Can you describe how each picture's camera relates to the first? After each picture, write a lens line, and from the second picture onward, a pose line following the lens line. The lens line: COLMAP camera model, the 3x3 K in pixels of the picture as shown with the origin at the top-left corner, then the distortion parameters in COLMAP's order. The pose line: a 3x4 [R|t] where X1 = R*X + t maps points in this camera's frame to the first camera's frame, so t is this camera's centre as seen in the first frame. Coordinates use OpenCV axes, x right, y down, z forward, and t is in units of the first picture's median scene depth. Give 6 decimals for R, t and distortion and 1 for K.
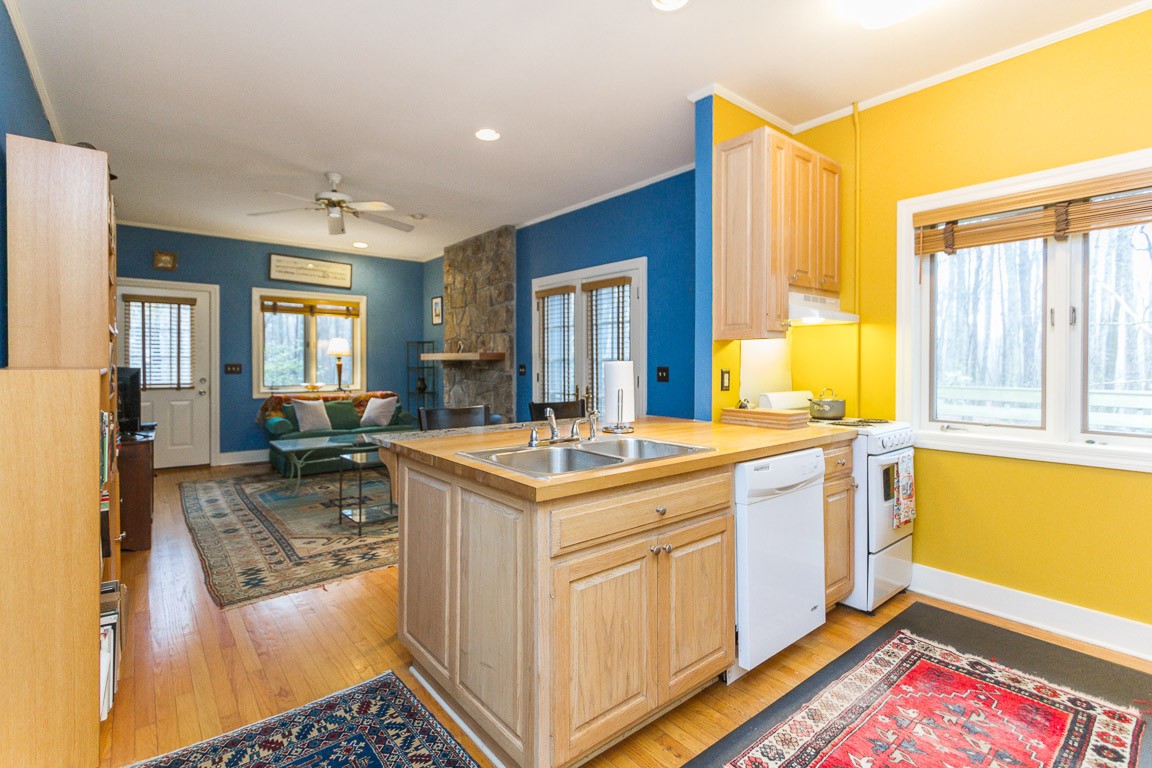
lens RADIAL K [[541.2, 0, 580.8], [0, 541.2, 375.4], [0, 0, 1]] dist [0.000030, -0.000356]
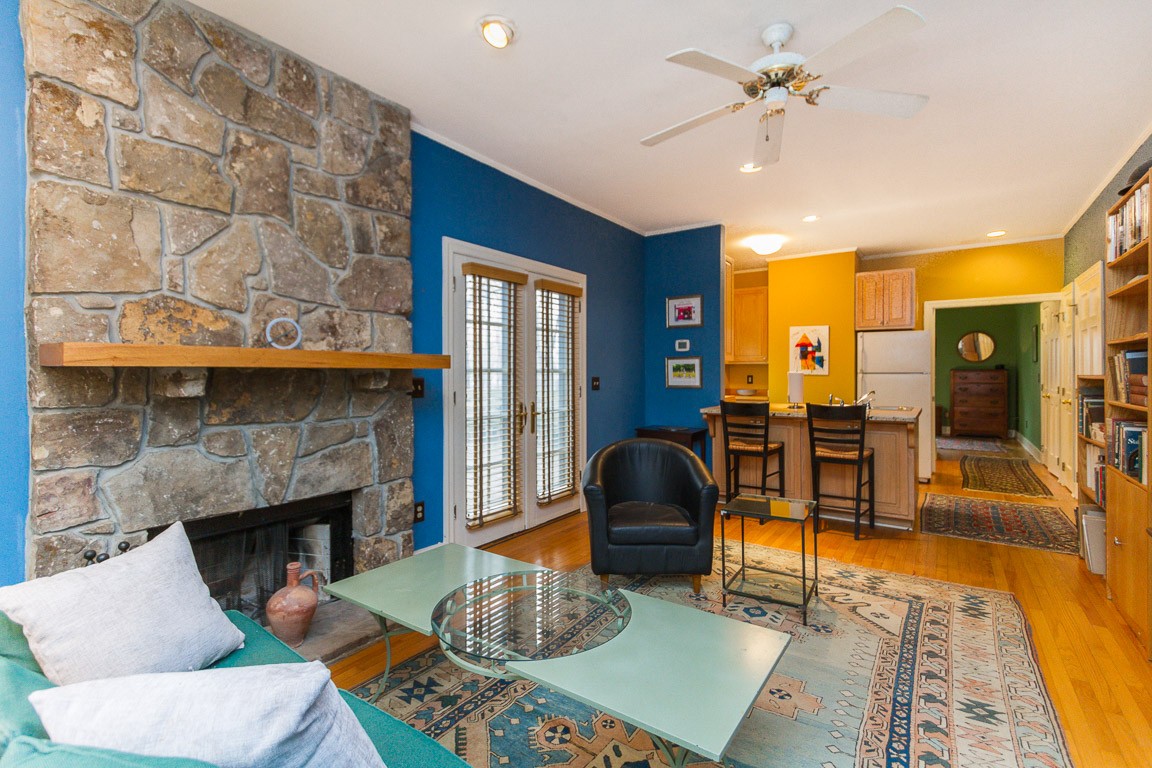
lens RADIAL K [[541.2, 0, 580.8], [0, 541.2, 375.4], [0, 0, 1]] dist [0.000030, -0.000356]
pose [[-0.284333, 0.000205, 0.958725, -1.149774], [0.031660, 0.999457, 0.009176, -0.037474], [-0.958203, 0.032962, -0.284185, 1.674534]]
